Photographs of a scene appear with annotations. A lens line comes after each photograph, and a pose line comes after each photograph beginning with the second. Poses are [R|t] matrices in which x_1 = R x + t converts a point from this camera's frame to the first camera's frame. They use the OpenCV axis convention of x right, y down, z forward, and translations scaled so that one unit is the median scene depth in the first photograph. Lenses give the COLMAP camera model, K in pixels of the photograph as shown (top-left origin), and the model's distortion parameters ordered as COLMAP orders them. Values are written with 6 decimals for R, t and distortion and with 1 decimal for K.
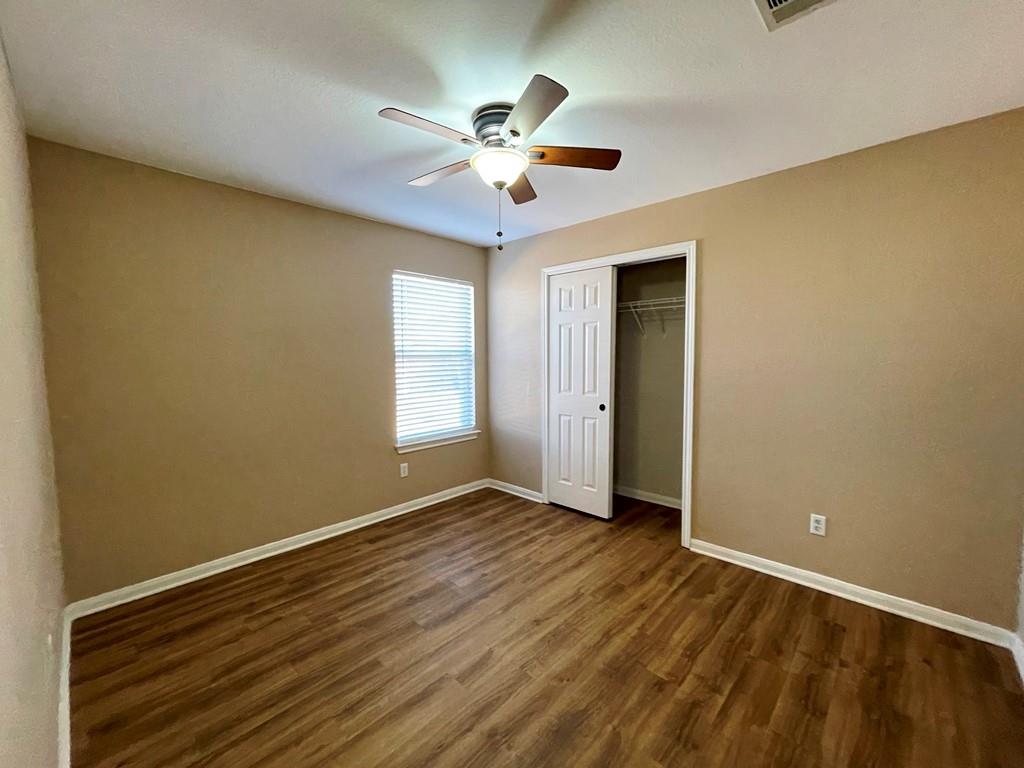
lens RADIAL K [[414.0, 0, 511.0], [0, 414.0, 383.3], [0, 0, 1]] dist [-0.005146, 0.002062]
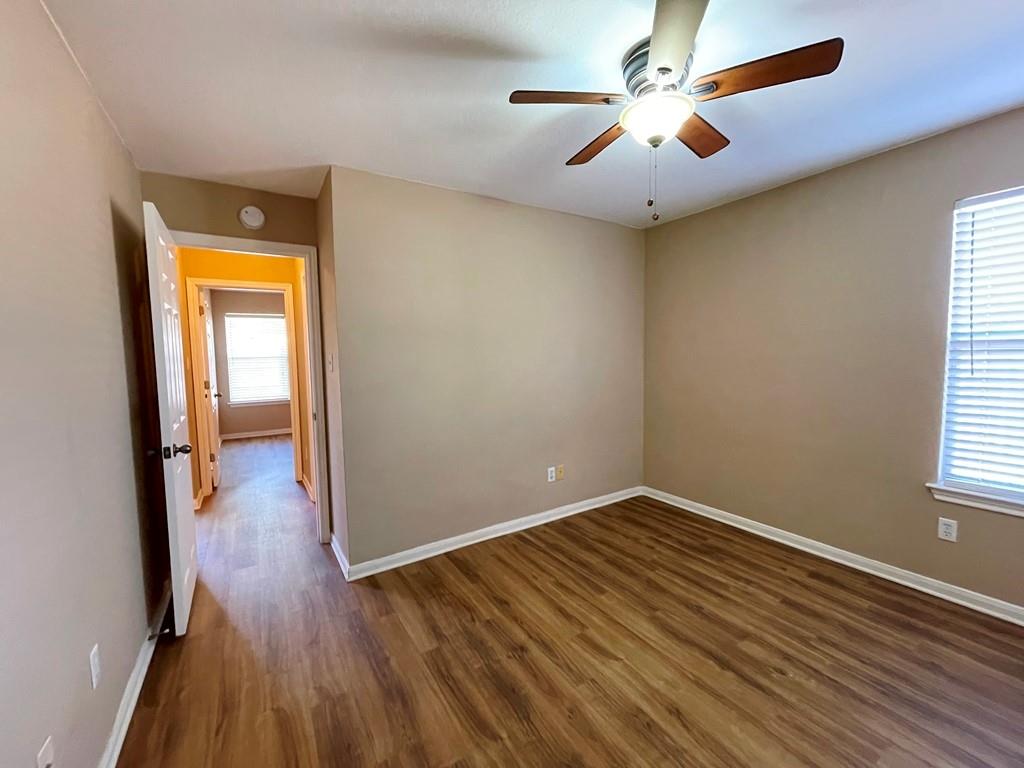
lens RADIAL K [[414.0, 0, 513.9], [0, 414.0, 383.9], [0, 0, 1]] dist [-0.005146, 0.002062]
pose [[-0.239112, 0.082652, -0.967468, 0.691609], [-0.044799, 0.994370, 0.096023, -0.050340], [0.969958, 0.066302, -0.234064, 0.748415]]
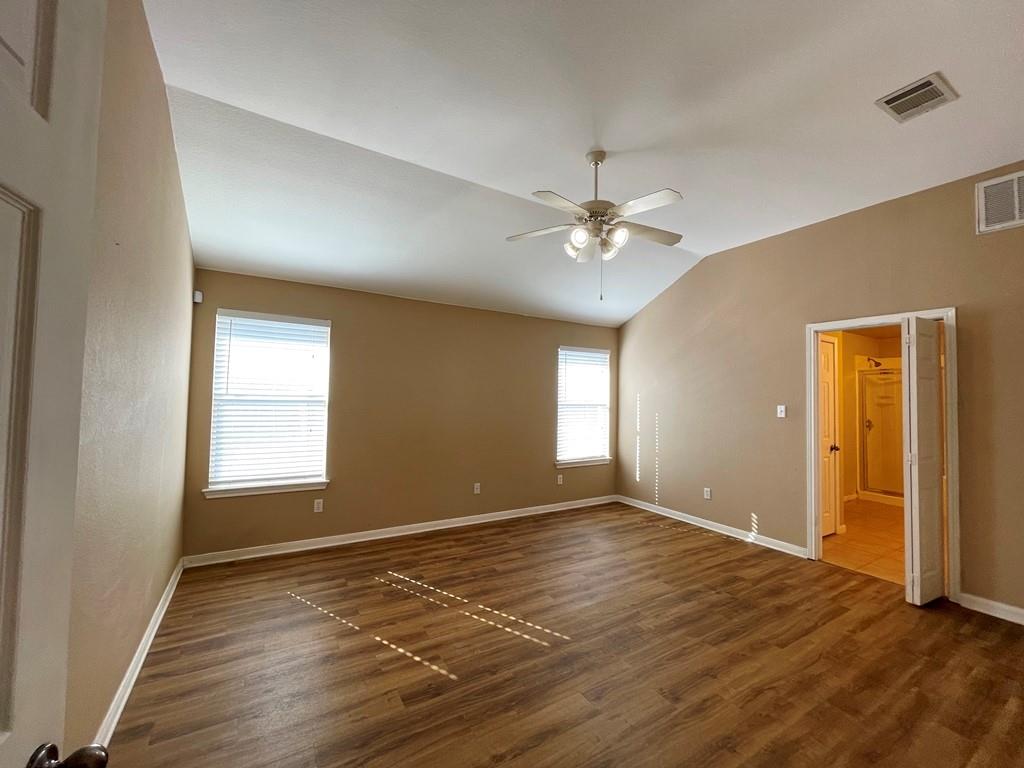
lens RADIAL K [[414.0, 0, 512.8], [0, 414.0, 381.9], [0, 0, 1]] dist [-0.005146, 0.002062]
pose [[0.966306, 0.019316, -0.256670, -0.072857], [-0.046168, 0.994015, -0.099005, 0.023575], [0.253221, 0.107519, 0.961415, -0.743191]]
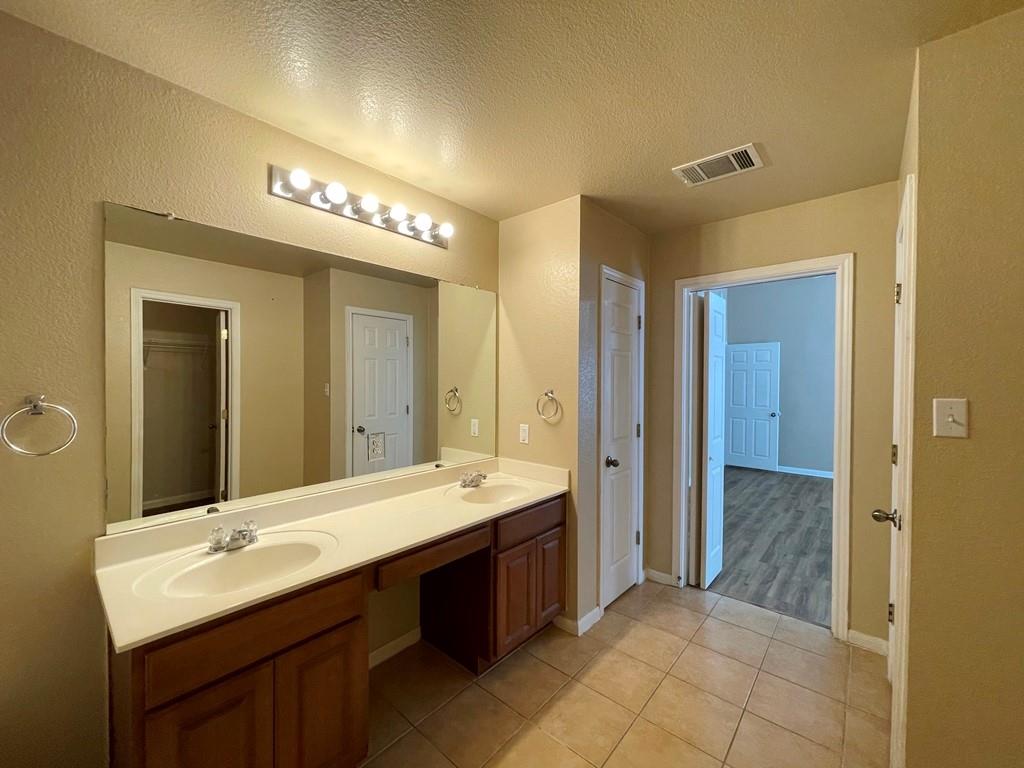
lens RADIAL K [[414.0, 0, 515.0], [0, 414.0, 388.0], [0, 0, 1]] dist [-0.005146, 0.002062]
pose [[-0.998602, 0.007864, -0.052277, 1.464168], [0.003399, 0.996378, 0.084962, -0.188438], [0.052755, 0.084666, -0.995012, 2.007294]]
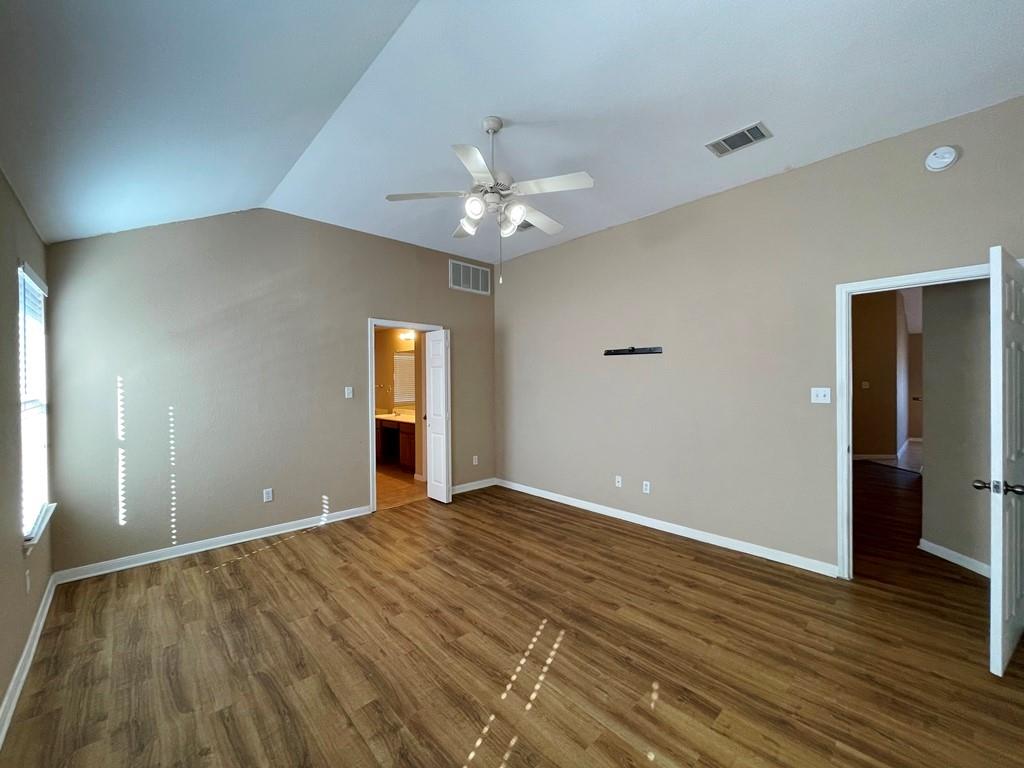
lens RADIAL K [[414.0, 0, 510.7], [0, 414.0, 381.4], [0, 0, 1]] dist [-0.005146, 0.002062]
pose [[0.057616, 0.010127, 0.998287, -1.241602], [0.070931, 0.997380, -0.014212, -0.045099], [-0.995816, 0.071628, 0.056746, 0.325705]]
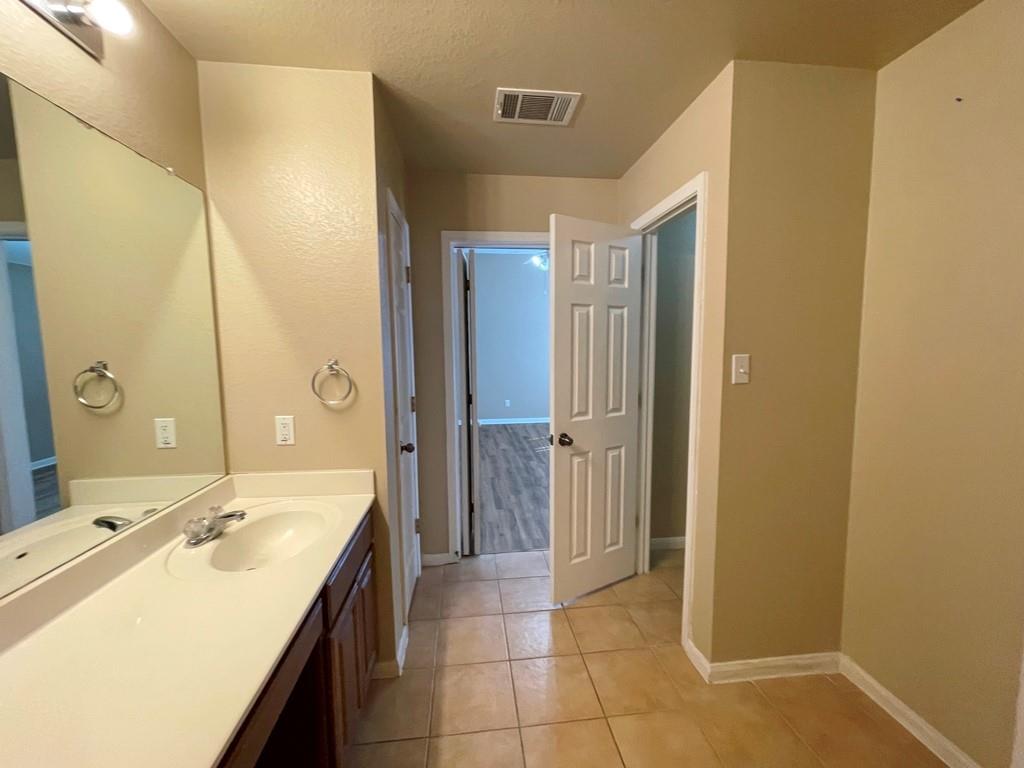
lens RADIAL K [[414.0, 0, 511.6], [0, 414.0, 386.7], [0, 0, 1]] dist [-0.005146, 0.002062]
pose [[-0.639563, 0.093906, -0.762982, 1.661629], [-0.033893, 0.988101, 0.150023, -0.166588], [0.767992, 0.121809, -0.628770, 1.667088]]
